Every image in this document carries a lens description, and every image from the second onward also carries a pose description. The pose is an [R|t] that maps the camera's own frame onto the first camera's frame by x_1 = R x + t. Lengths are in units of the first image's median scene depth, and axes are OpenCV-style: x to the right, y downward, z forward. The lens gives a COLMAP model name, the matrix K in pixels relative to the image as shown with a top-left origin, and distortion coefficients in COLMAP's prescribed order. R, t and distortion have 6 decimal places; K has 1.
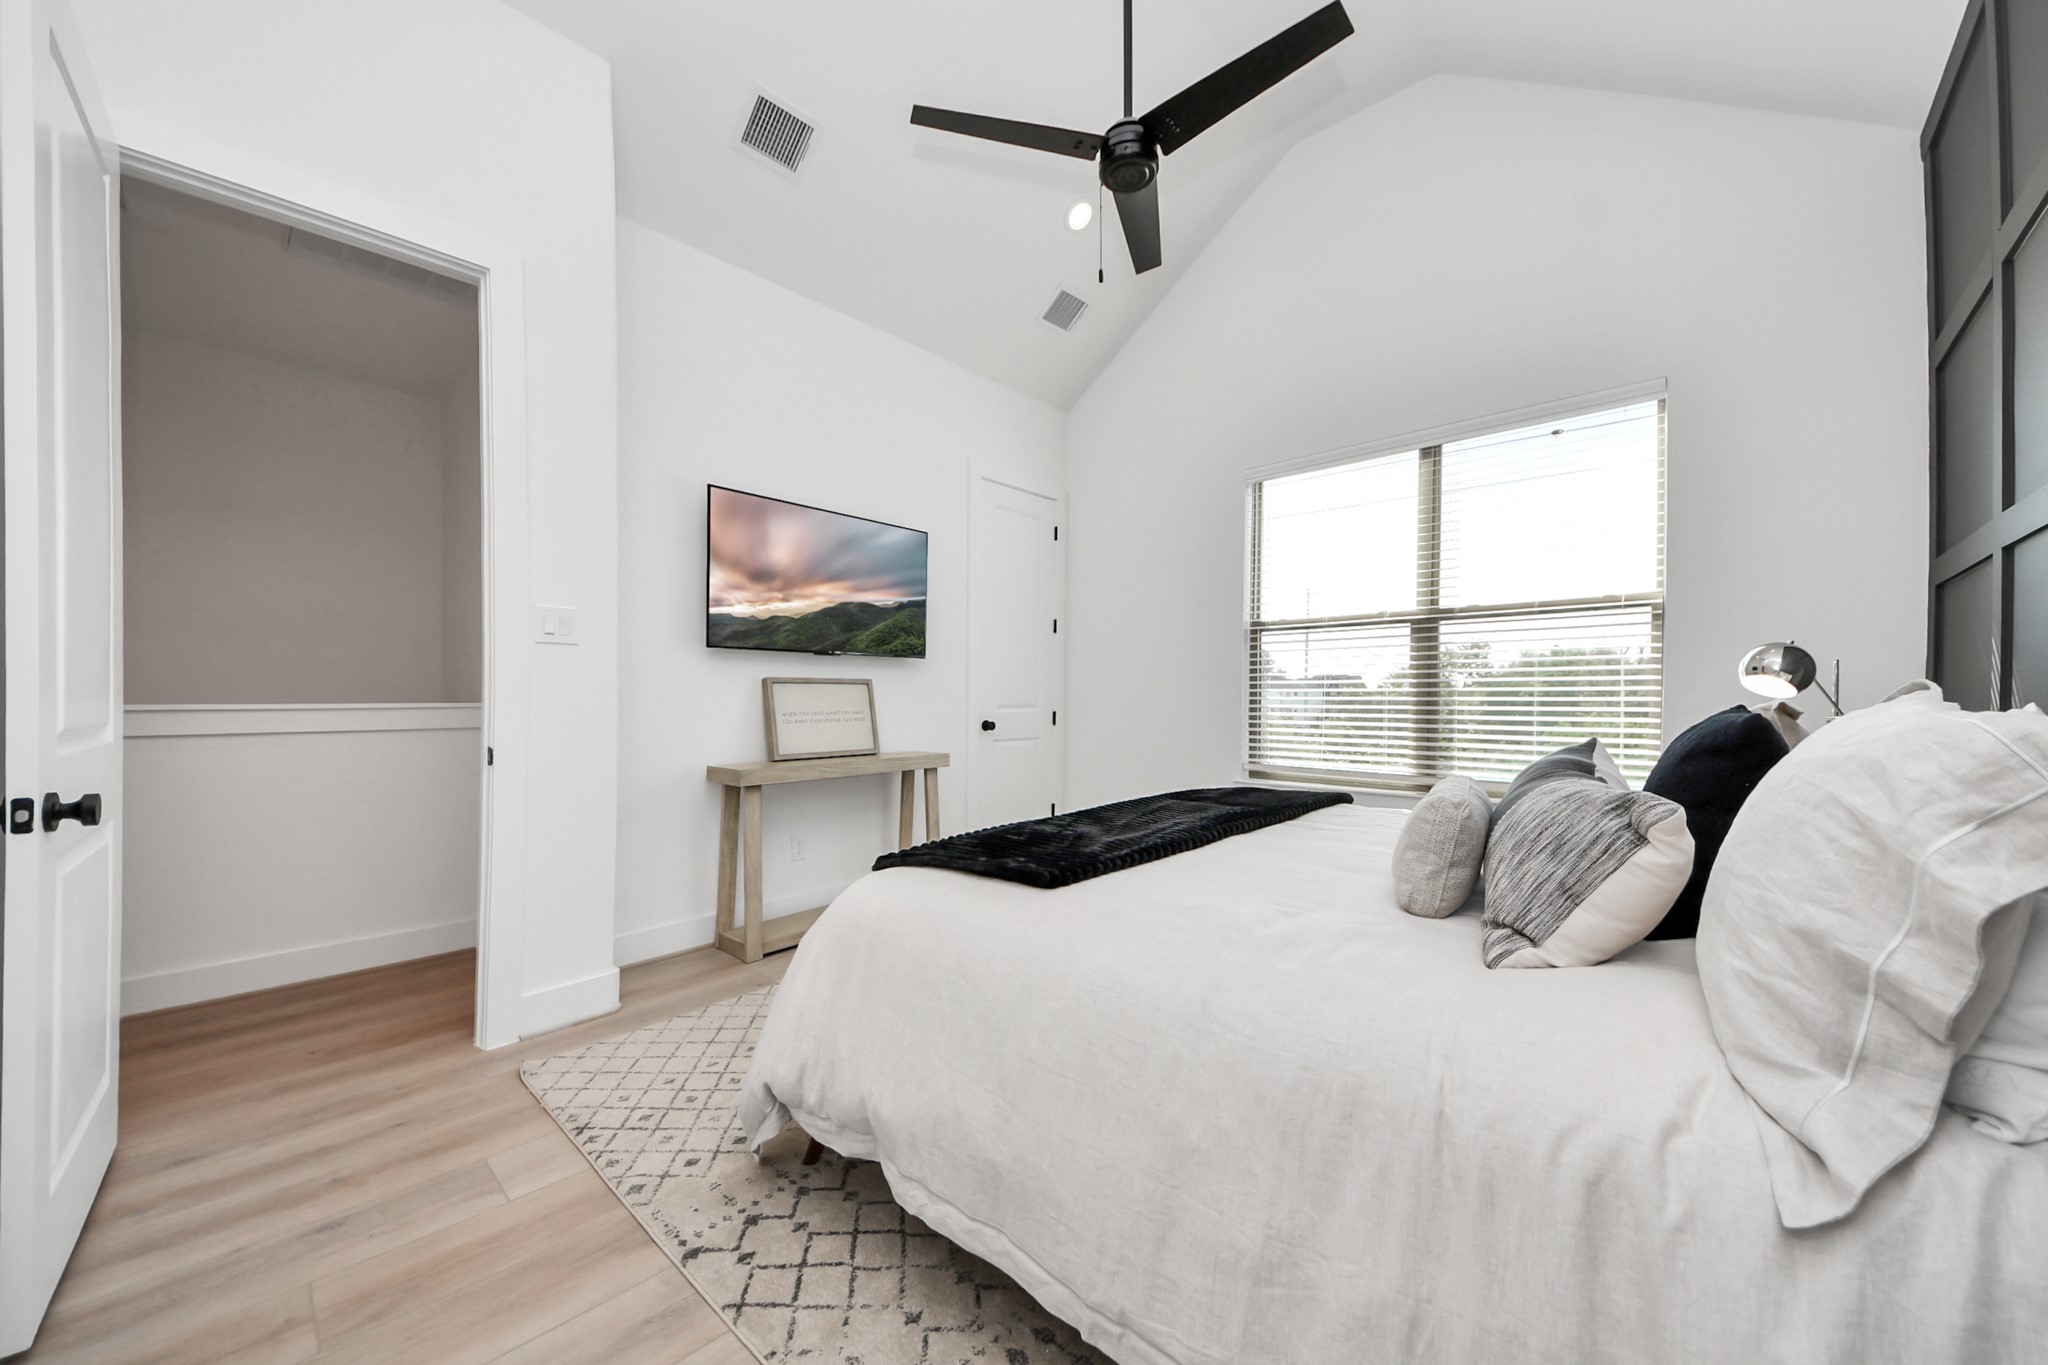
lens RADIAL K [[756.1, 0, 1015.3], [0, 756.1, 702.8], [0, 0, 1]] dist [-0.009774, -0.001269]
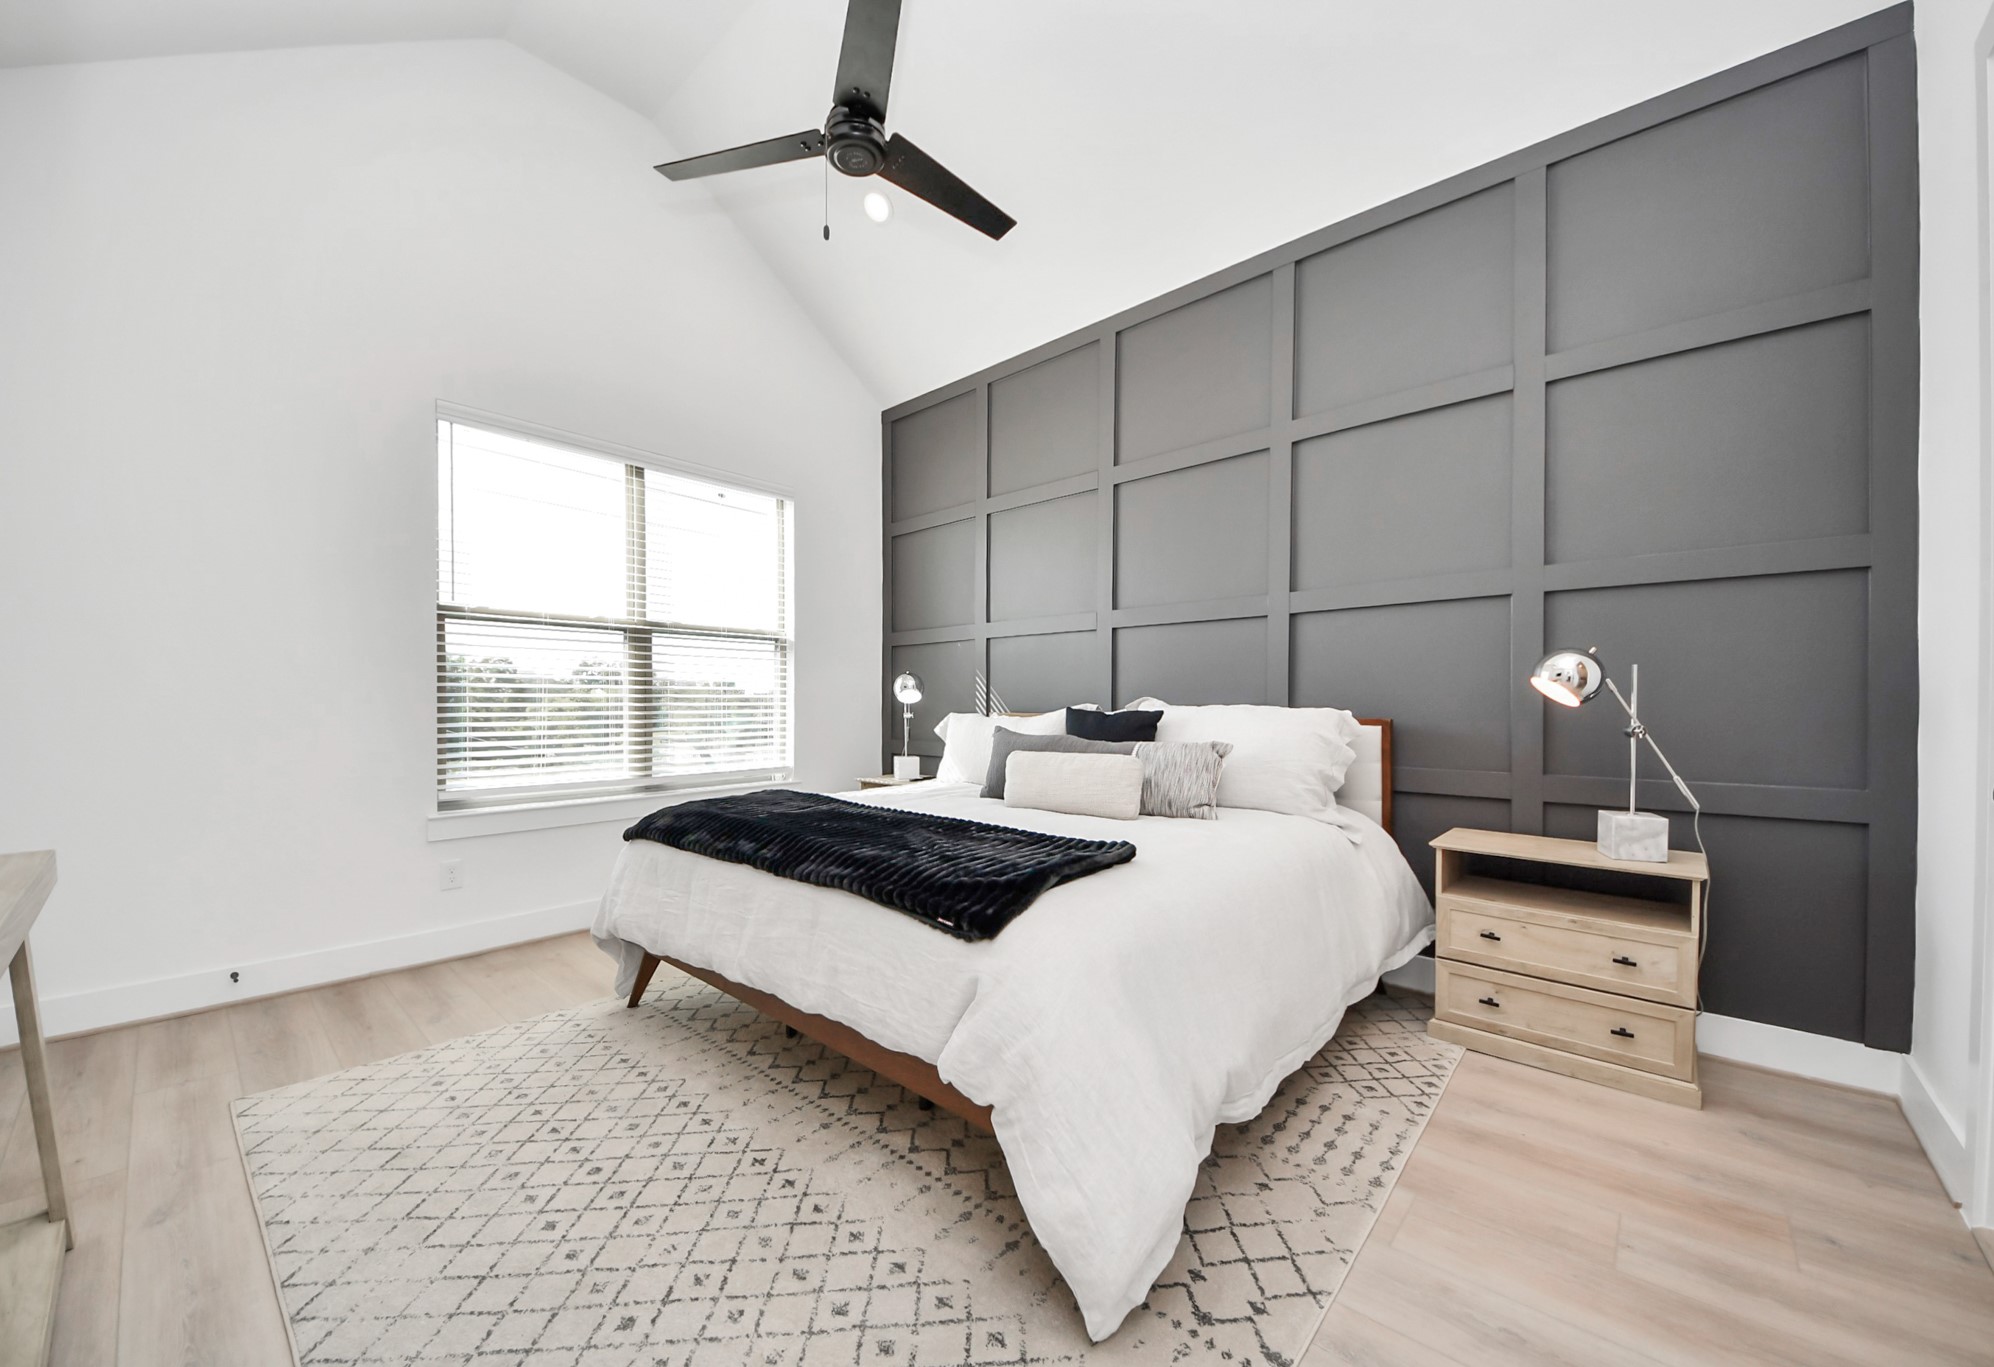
lens RADIAL K [[767.0, 0, 959.0], [0, 767.0, 704.6], [0, 0, 1]] dist [-0.013391, -0.000973]
pose [[-0.005436, -0.002095, 0.999983, -0.527576], [0.008593, 0.999961, 0.002142, -0.004401], [-0.999948, 0.008605, -0.005418, 0.561282]]
